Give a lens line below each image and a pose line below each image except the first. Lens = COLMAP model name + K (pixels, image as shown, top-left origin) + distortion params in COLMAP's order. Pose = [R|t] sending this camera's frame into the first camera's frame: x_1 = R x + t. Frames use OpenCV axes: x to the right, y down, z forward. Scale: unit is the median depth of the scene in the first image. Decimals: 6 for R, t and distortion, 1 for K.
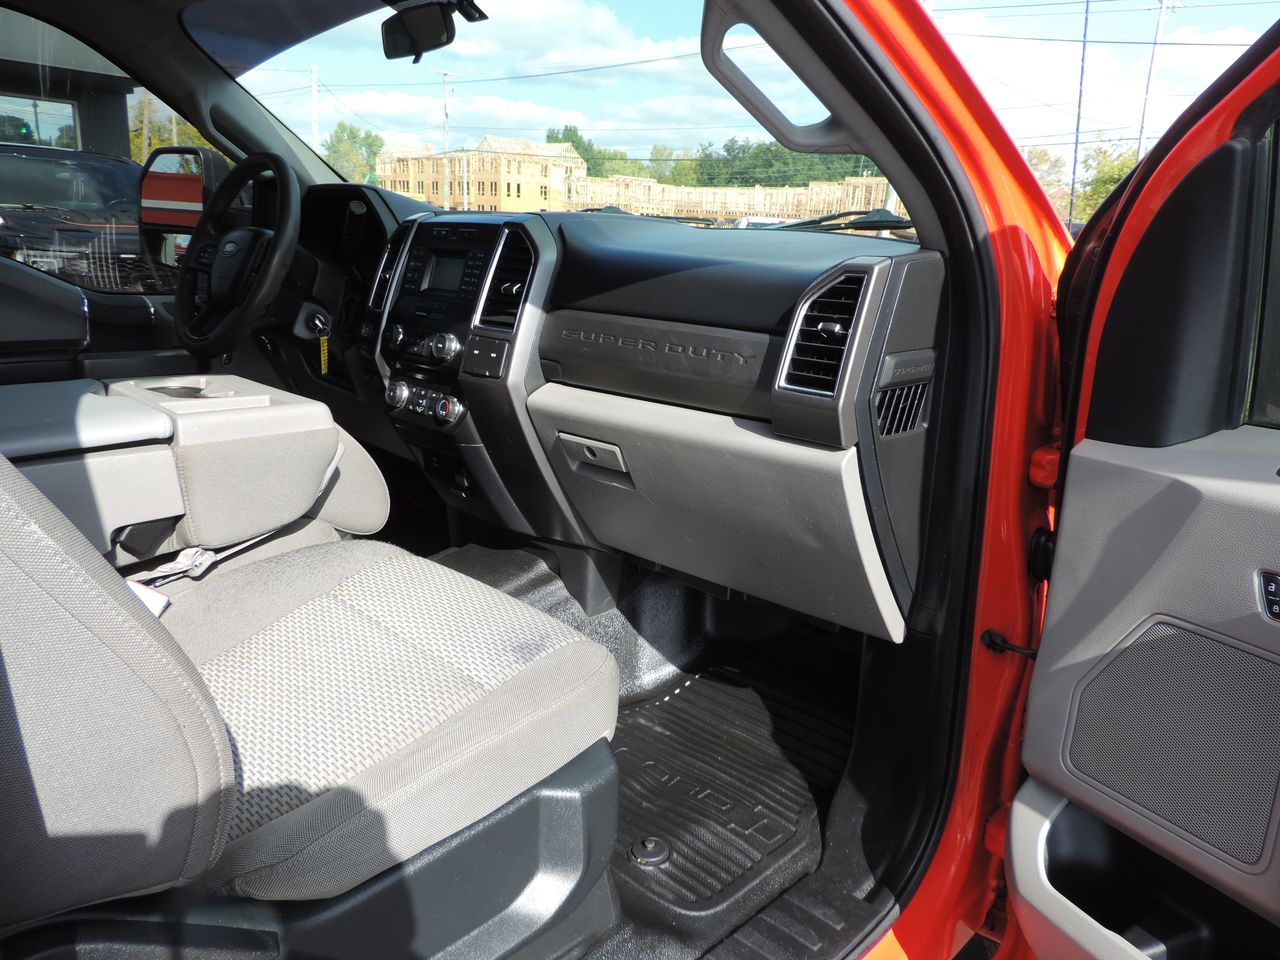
lens RADIAL K [[909.3, 0, 640.0], [0, 909.3, 480.0], [0, 0, 1]] dist [-0.004100, 0.007839]
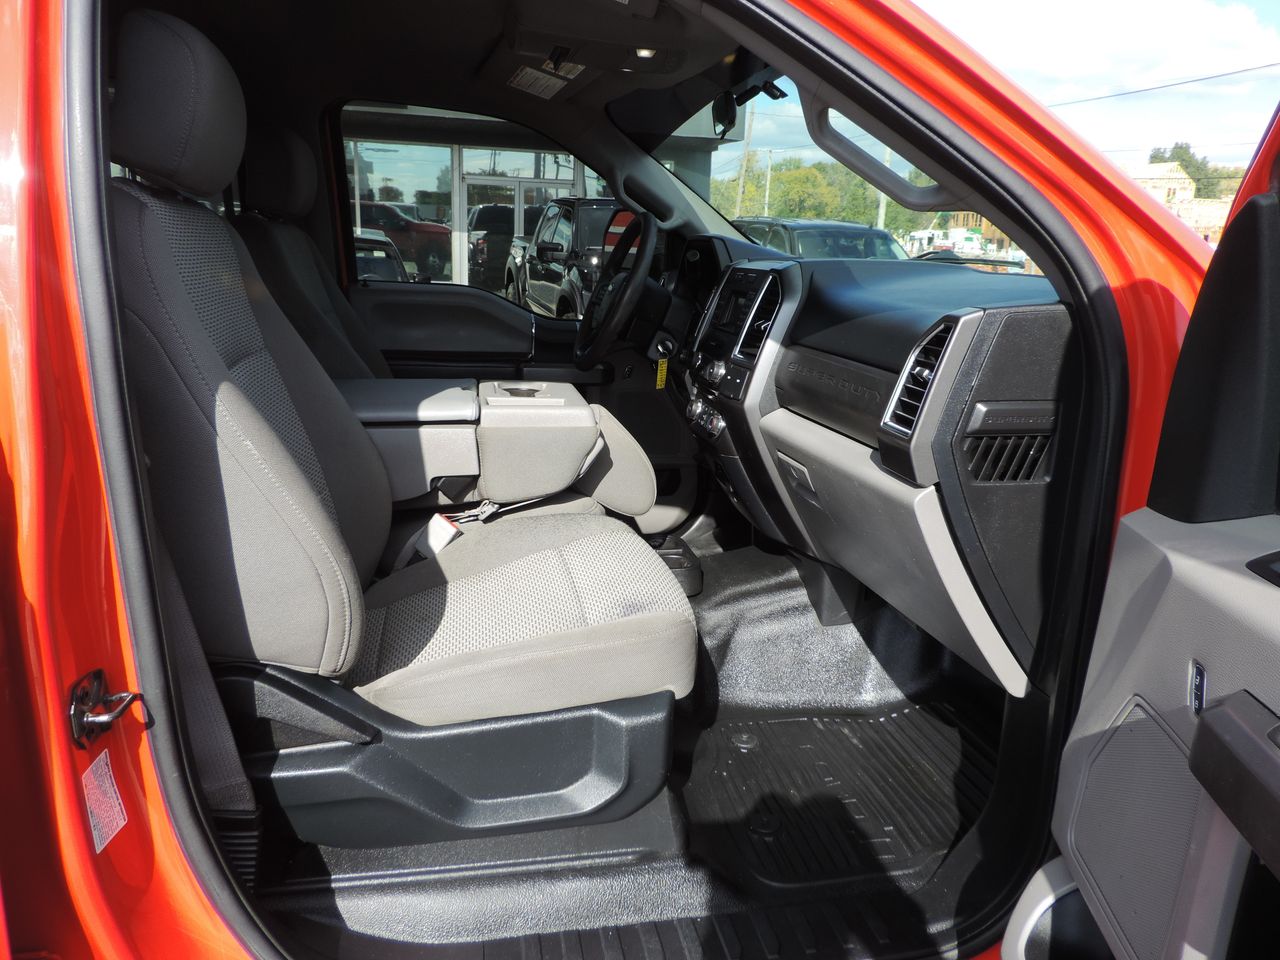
lens RADIAL K [[904.3, 0, 640.0], [0, 904.3, 480.0], [0, 0, 1]] dist [-0.004876, -0.007115]
pose [[0.830366, 0.125236, -0.542962, 0.493428], [-0.141313, 0.989890, 0.012207, -0.007806], [0.539002, 0.066591, 0.839668, -0.060969]]
